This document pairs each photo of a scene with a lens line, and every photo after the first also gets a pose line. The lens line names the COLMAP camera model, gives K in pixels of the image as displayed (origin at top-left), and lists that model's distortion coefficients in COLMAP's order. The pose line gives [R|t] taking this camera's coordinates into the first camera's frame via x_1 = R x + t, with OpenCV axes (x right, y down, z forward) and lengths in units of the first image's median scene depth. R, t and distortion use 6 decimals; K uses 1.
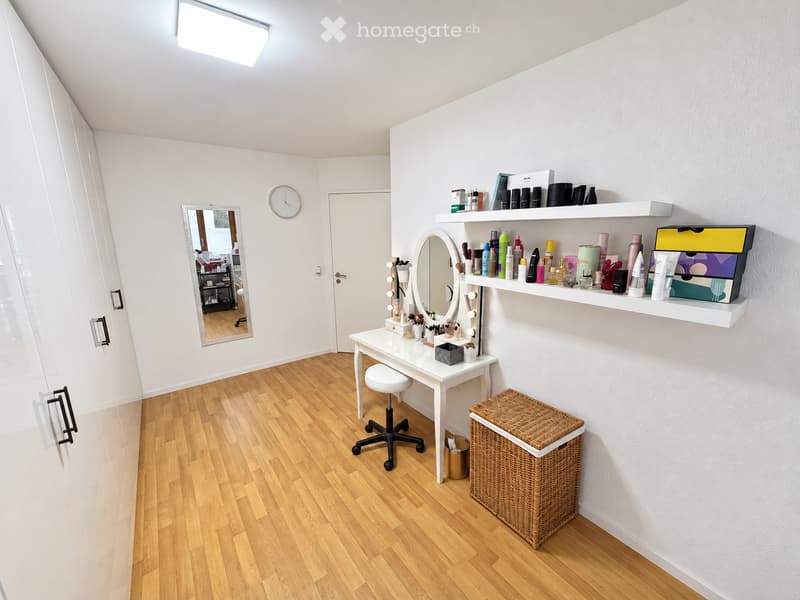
lens RADIAL K [[322.5, 0, 400.0], [0, 322.5, 300.0], [0, 0, 1]] dist [0.001086, 0.000033]
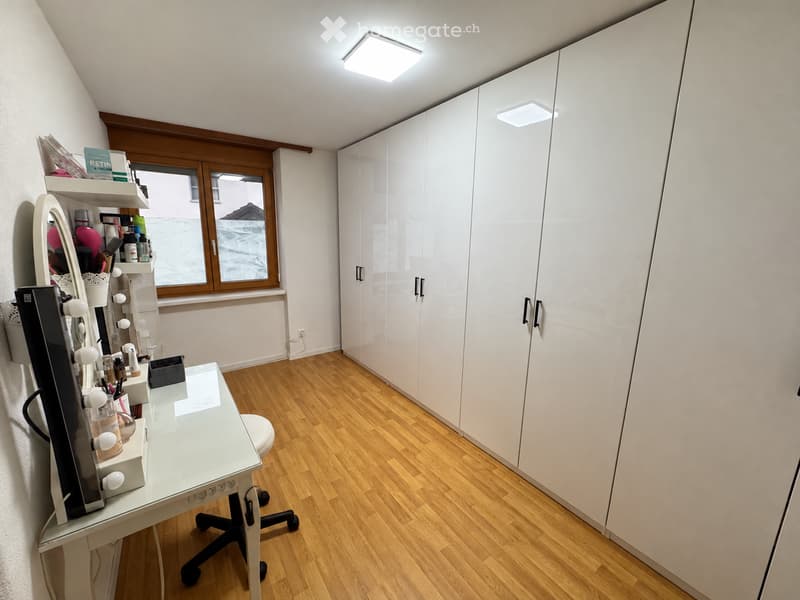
lens RADIAL K [[322.5, 0, 400.0], [0, 322.5, 300.0], [0, 0, 1]] dist [0.001086, 0.000033]
pose [[-0.999434, -0.004894, 0.033279, -0.453110], [0.009164, 0.912320, 0.409376, -0.317480], [-0.032365, 0.409450, -0.911758, 1.670686]]
